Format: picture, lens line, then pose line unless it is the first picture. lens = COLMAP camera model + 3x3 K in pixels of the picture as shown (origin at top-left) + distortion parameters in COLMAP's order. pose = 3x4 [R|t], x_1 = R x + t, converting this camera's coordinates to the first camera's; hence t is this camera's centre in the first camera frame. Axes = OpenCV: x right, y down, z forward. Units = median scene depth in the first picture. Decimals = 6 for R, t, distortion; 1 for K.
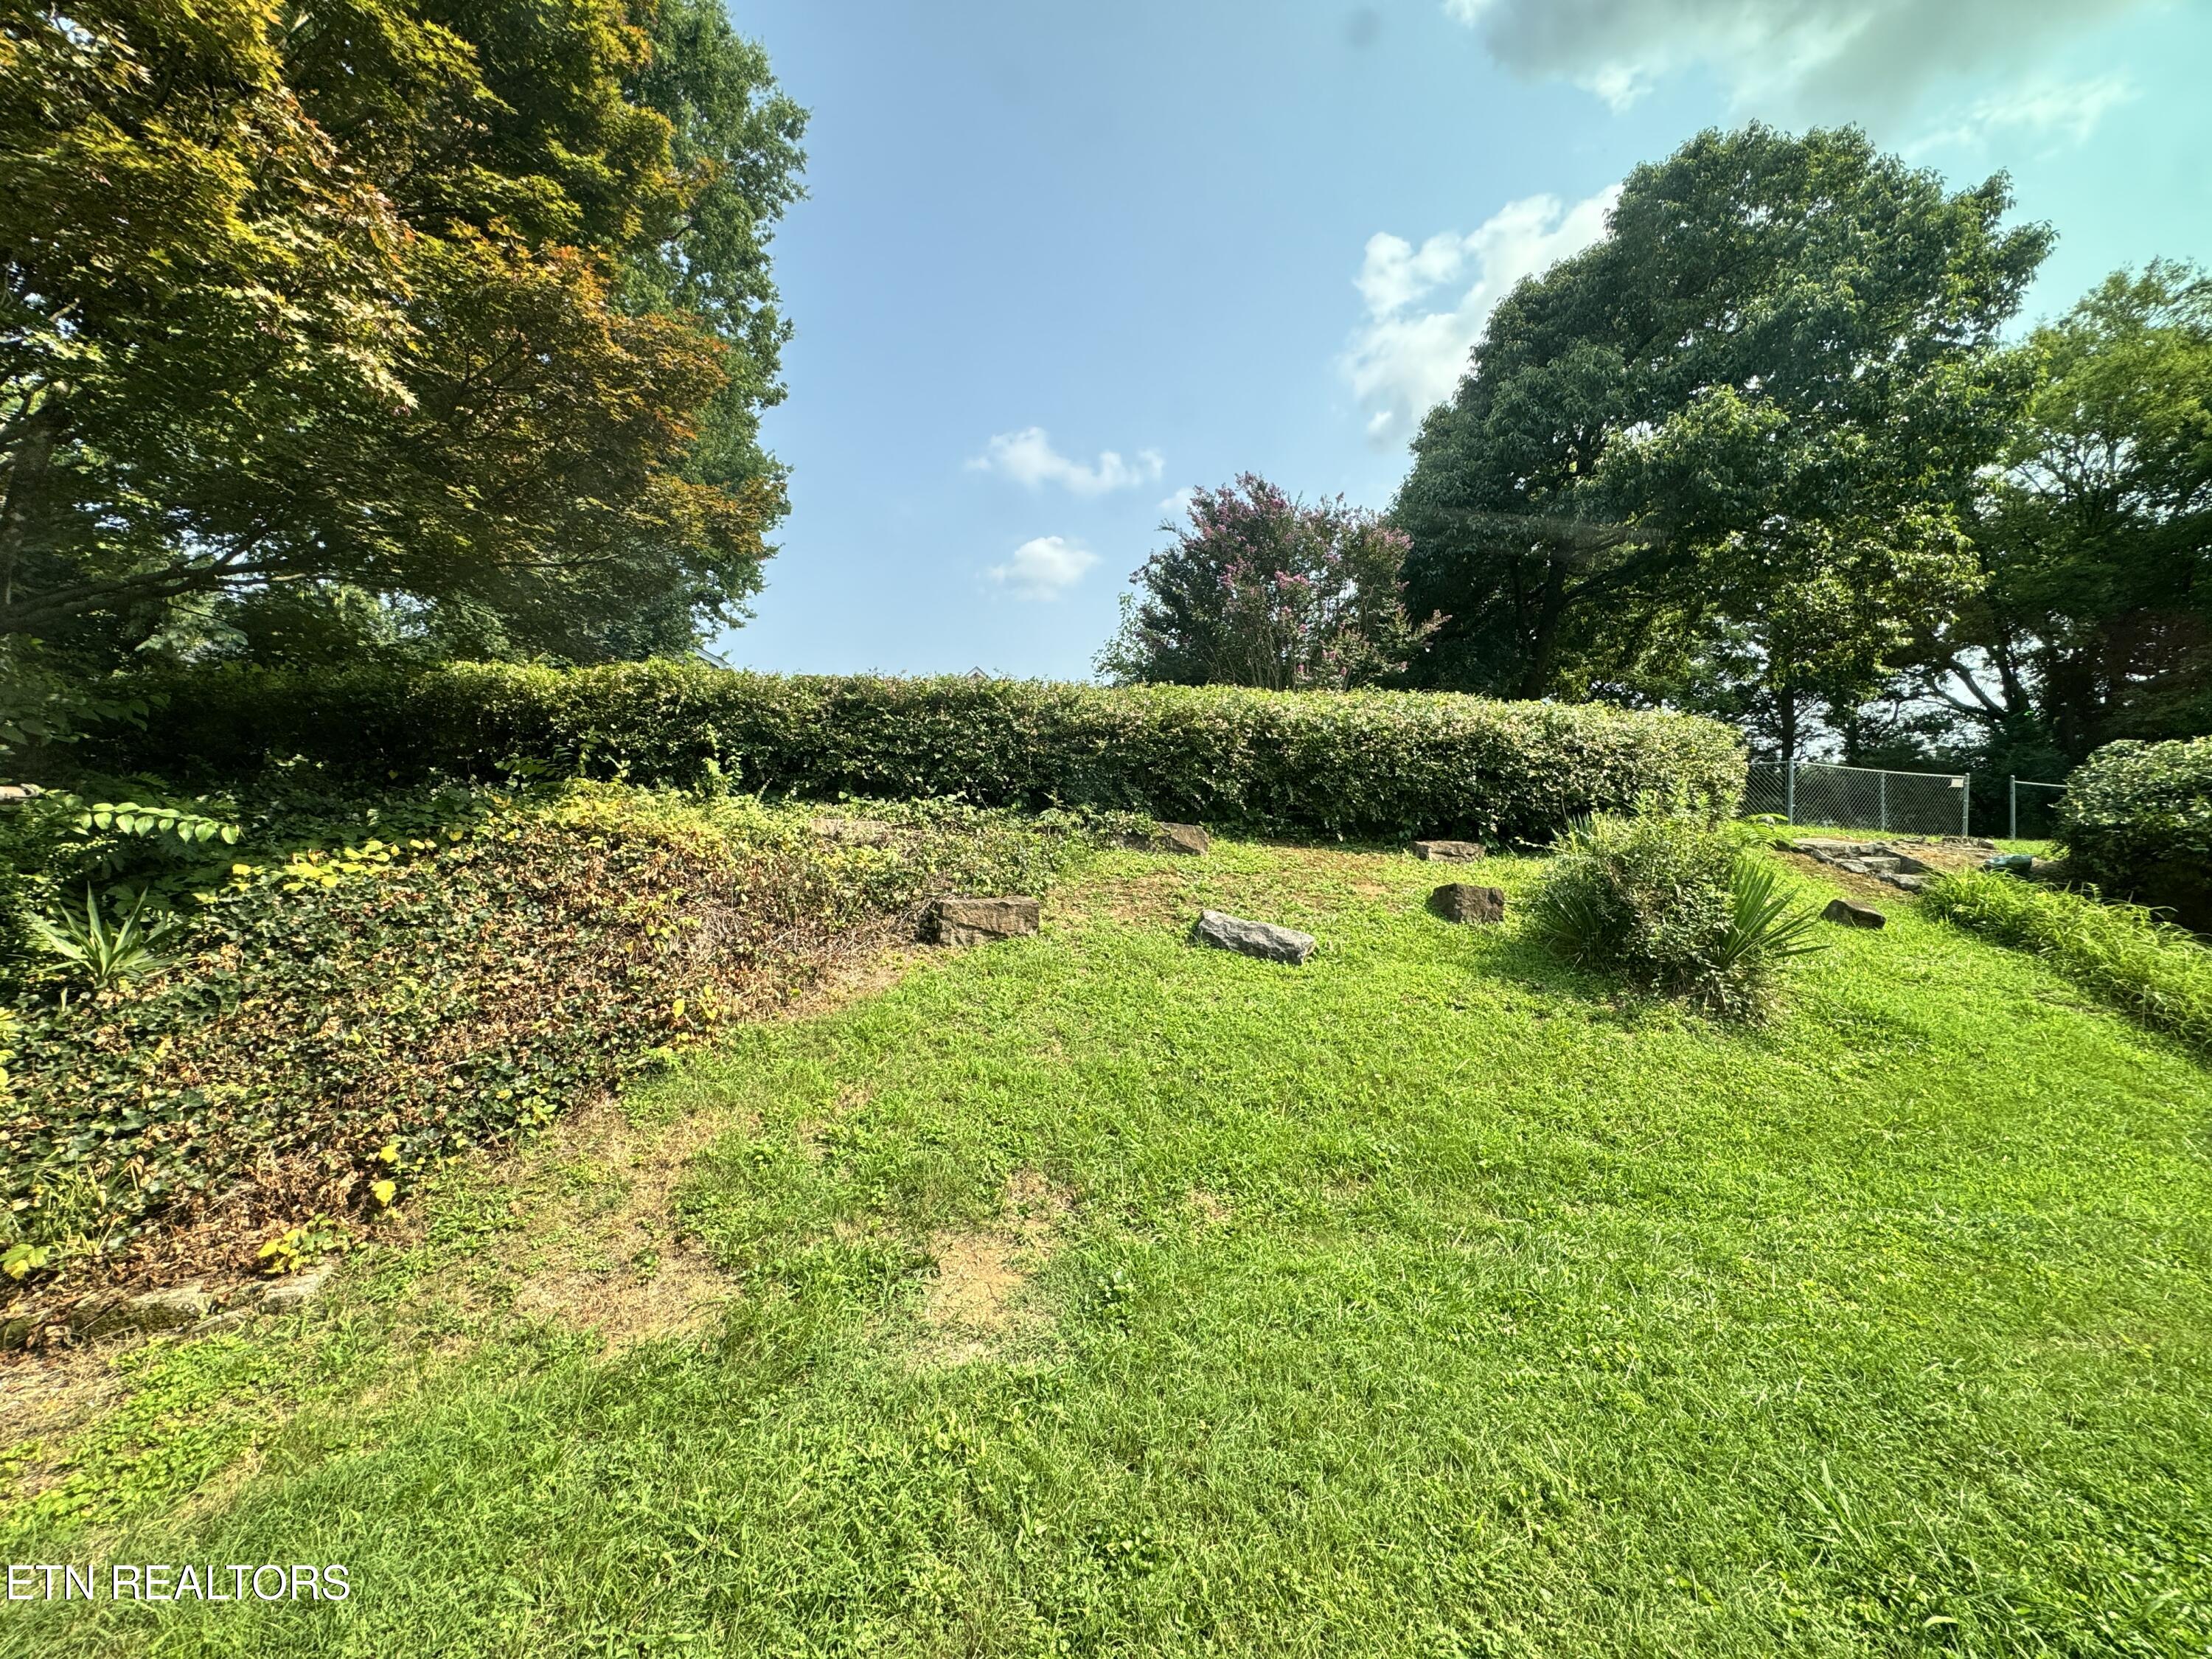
lens RADIAL K [[884.3, 0, 1103.9], [0, 884.3, 839.2], [0, 0, 1]] dist [-0.005473, 0.001099]
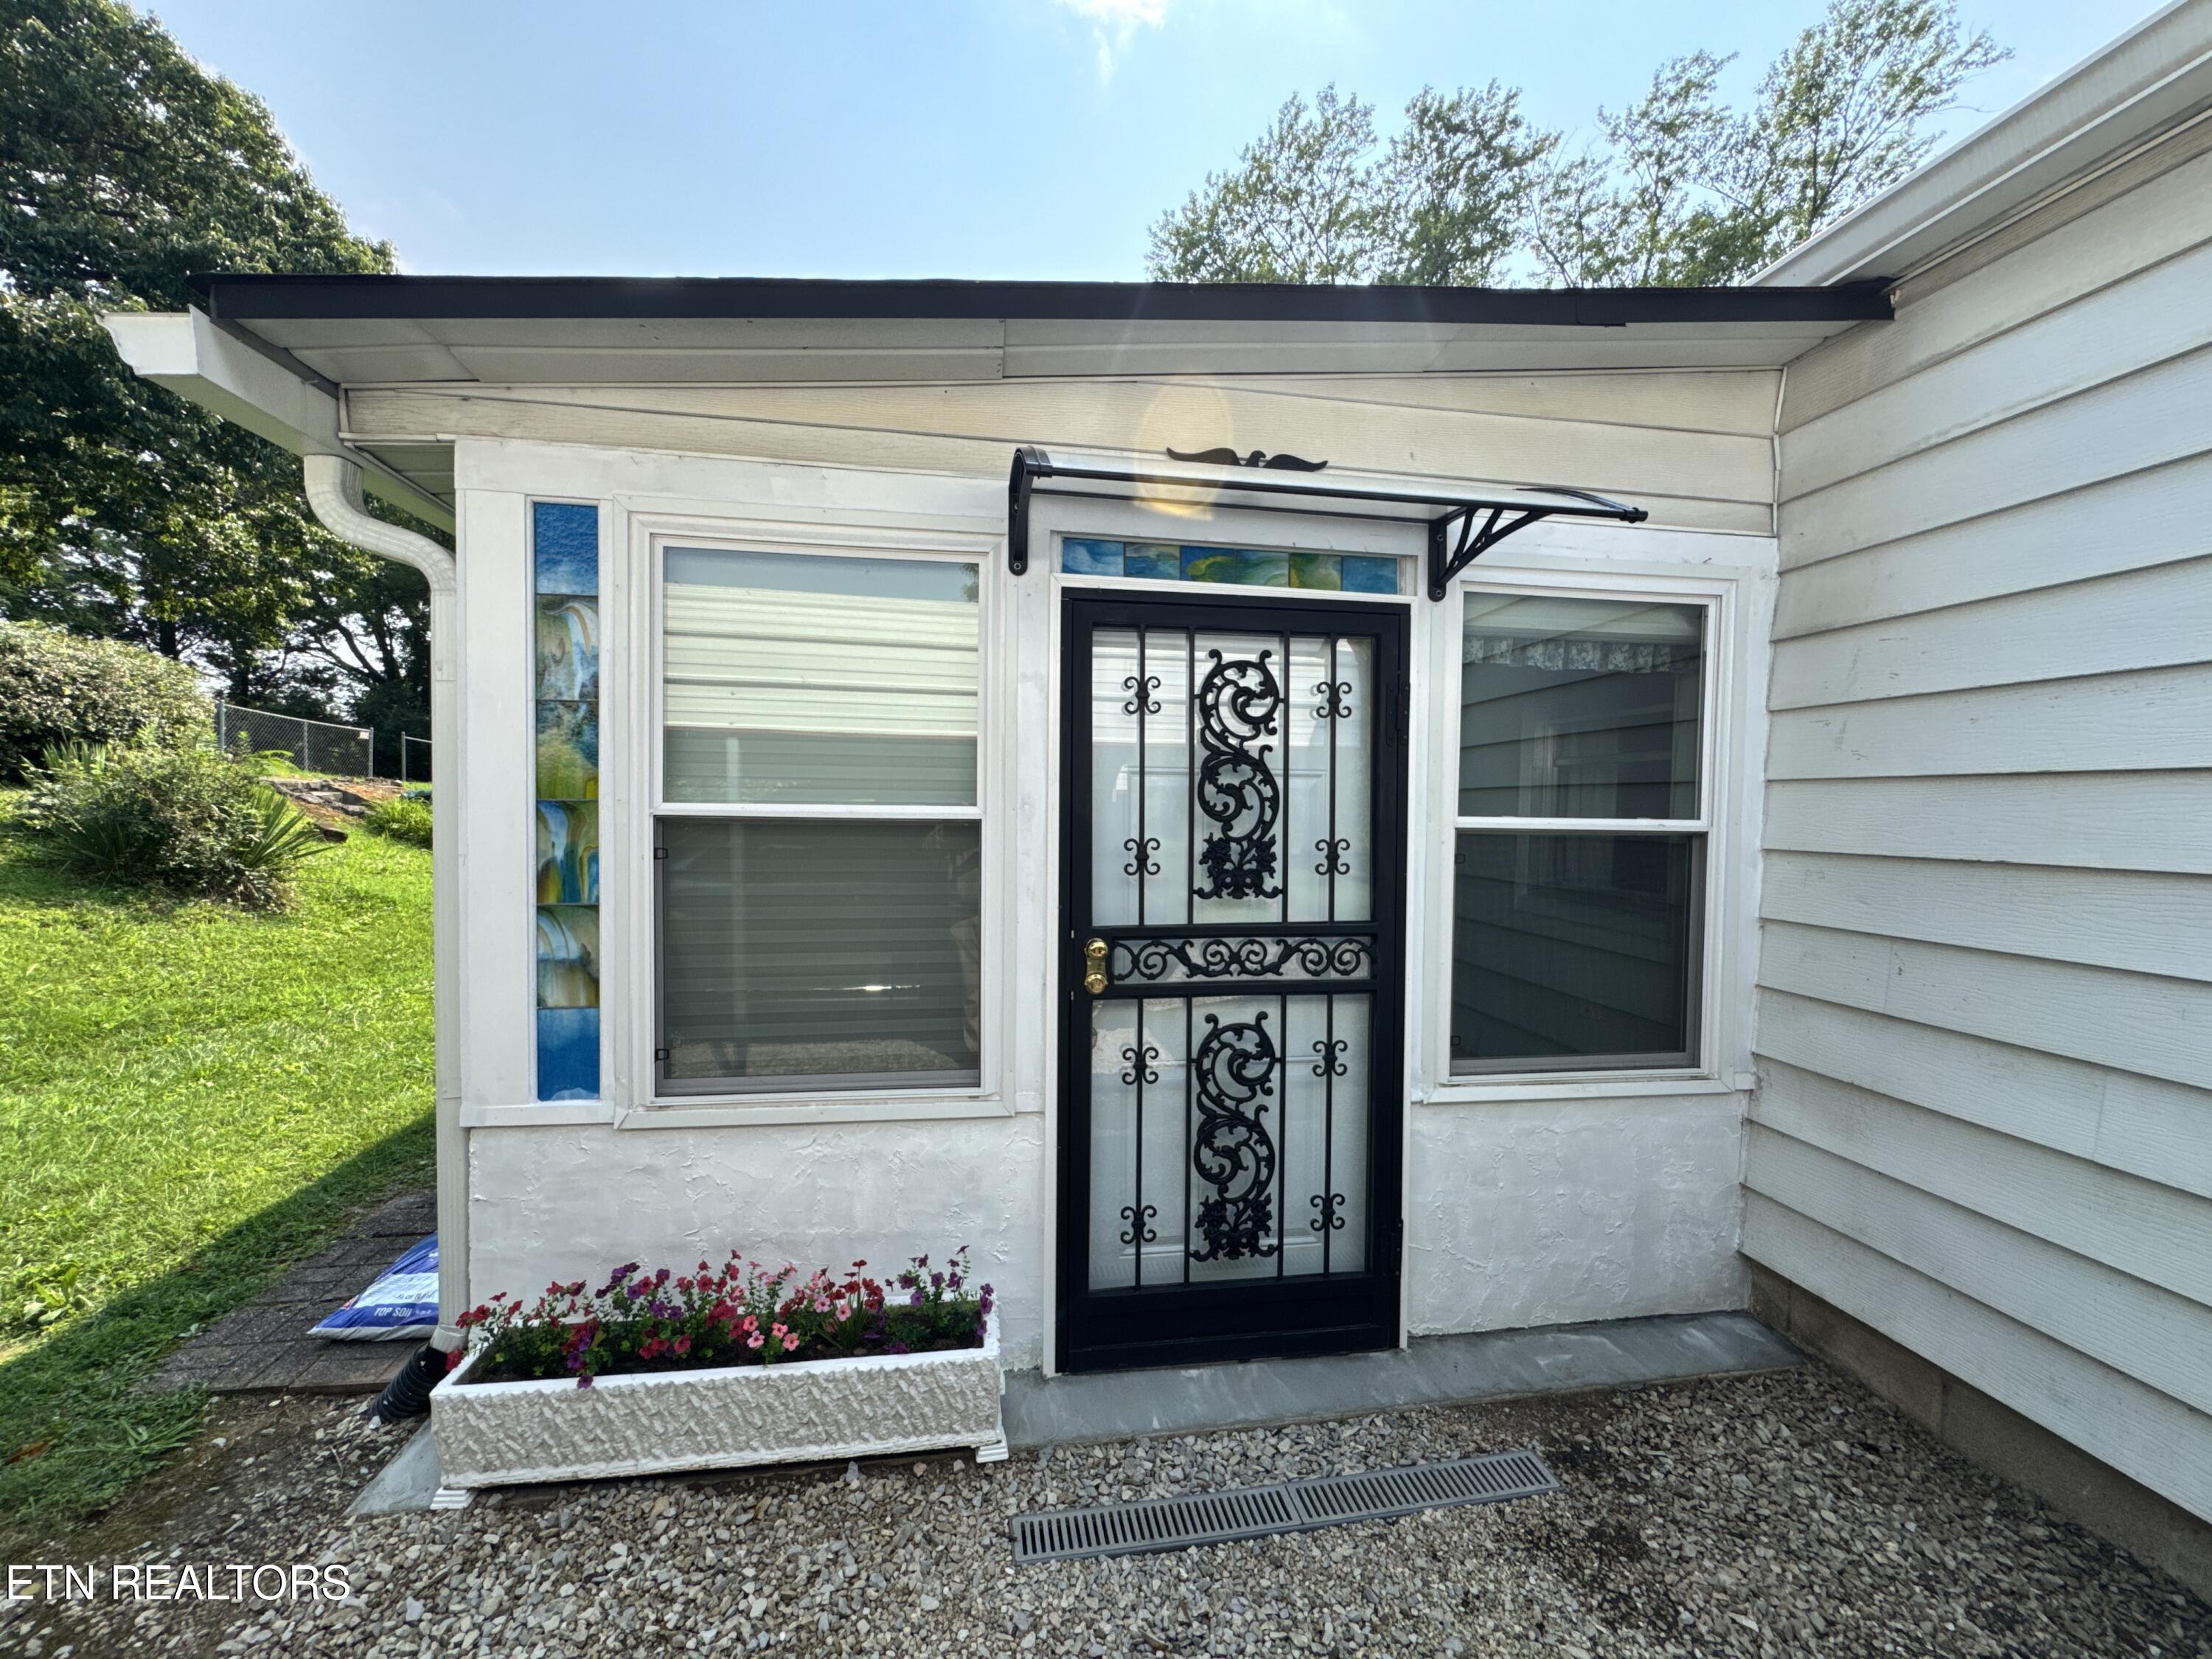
lens RADIAL K [[884.3, 0, 1104.9], [0, 884.3, 819.1], [0, 0, 1]] dist [-0.005473, 0.001099]
pose [[0.079512, -0.025636, 0.996504, -0.111440], [-0.009946, 0.999599, 0.026509, 0.006276], [-0.996784, -0.012019, 0.079225, -0.079083]]
